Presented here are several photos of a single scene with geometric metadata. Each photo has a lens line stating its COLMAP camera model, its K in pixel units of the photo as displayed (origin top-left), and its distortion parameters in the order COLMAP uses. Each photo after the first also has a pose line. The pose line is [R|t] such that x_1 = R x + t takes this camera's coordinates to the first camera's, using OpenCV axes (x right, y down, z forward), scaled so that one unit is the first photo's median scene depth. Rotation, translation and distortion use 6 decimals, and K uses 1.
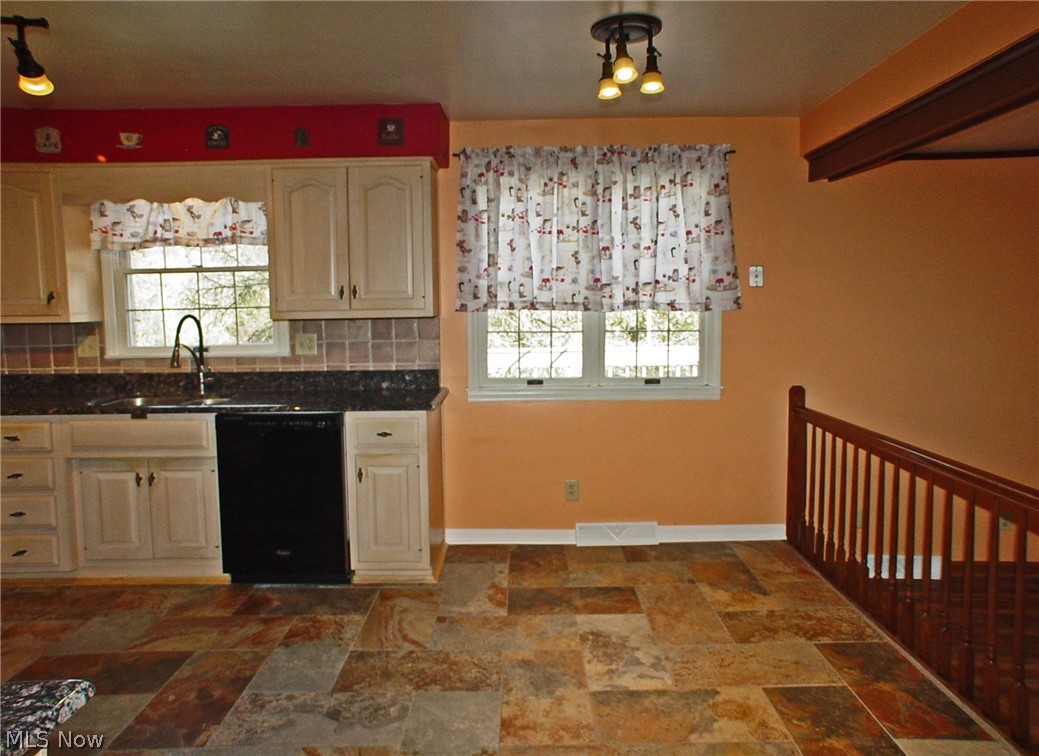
lens RADIAL K [[712.6, 0, 509.9], [0, 712.6, 375.7], [0, 0, 1]] dist [-0.002008, 0.004313]
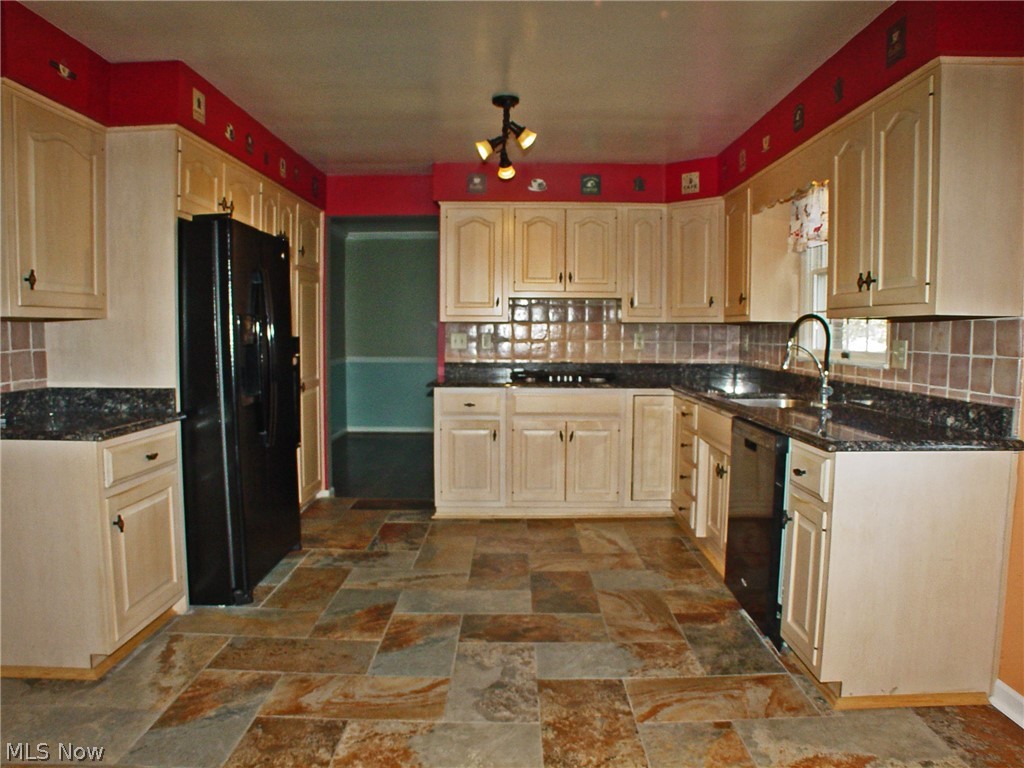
lens RADIAL K [[743.9, 0, 516.2], [0, 743.9, 388.5], [0, 0, 1]] dist [-0.162329, 0.080836]
pose [[0.011779, 0.092255, -0.995666, 0.628837], [-0.110371, 0.989770, 0.090403, -0.043040], [0.993821, 0.108827, 0.021841, 0.781956]]
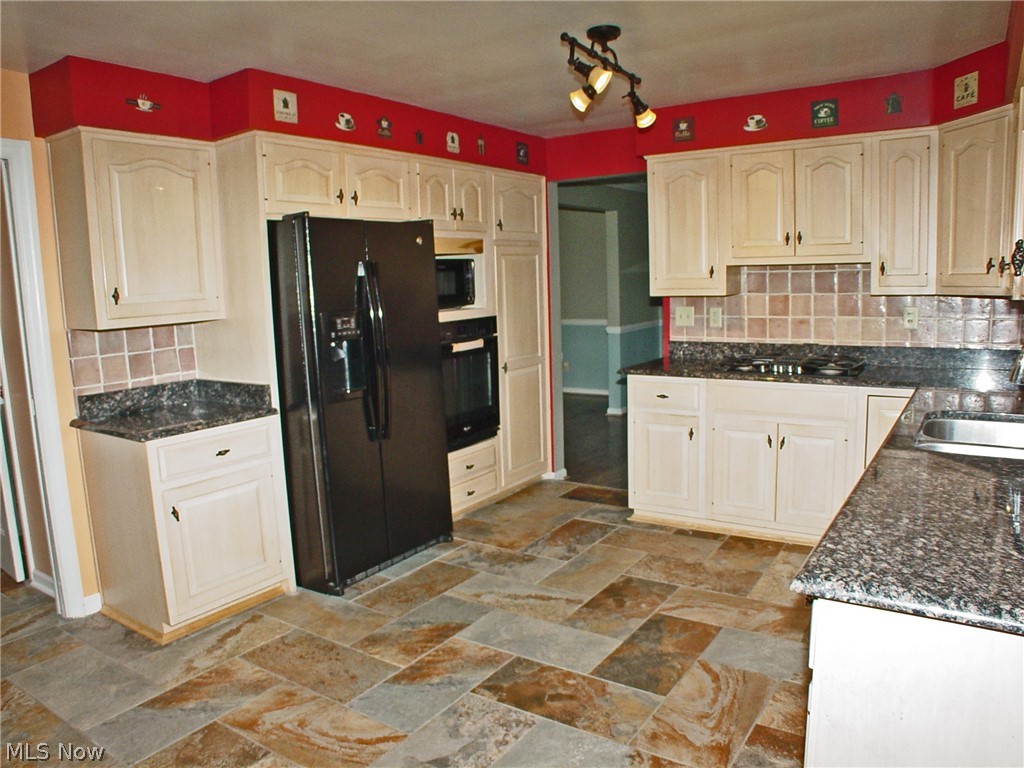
lens RADIAL K [[743.9, 0, 505.3], [0, 743.9, 384.4], [0, 0, 1]] dist [-0.162329, 0.080836]
pose [[-0.554759, 0.147820, -0.818775, 0.300274], [-0.044786, 0.977359, 0.206795, -0.141222], [0.830805, 0.151391, -0.535578, 1.204532]]
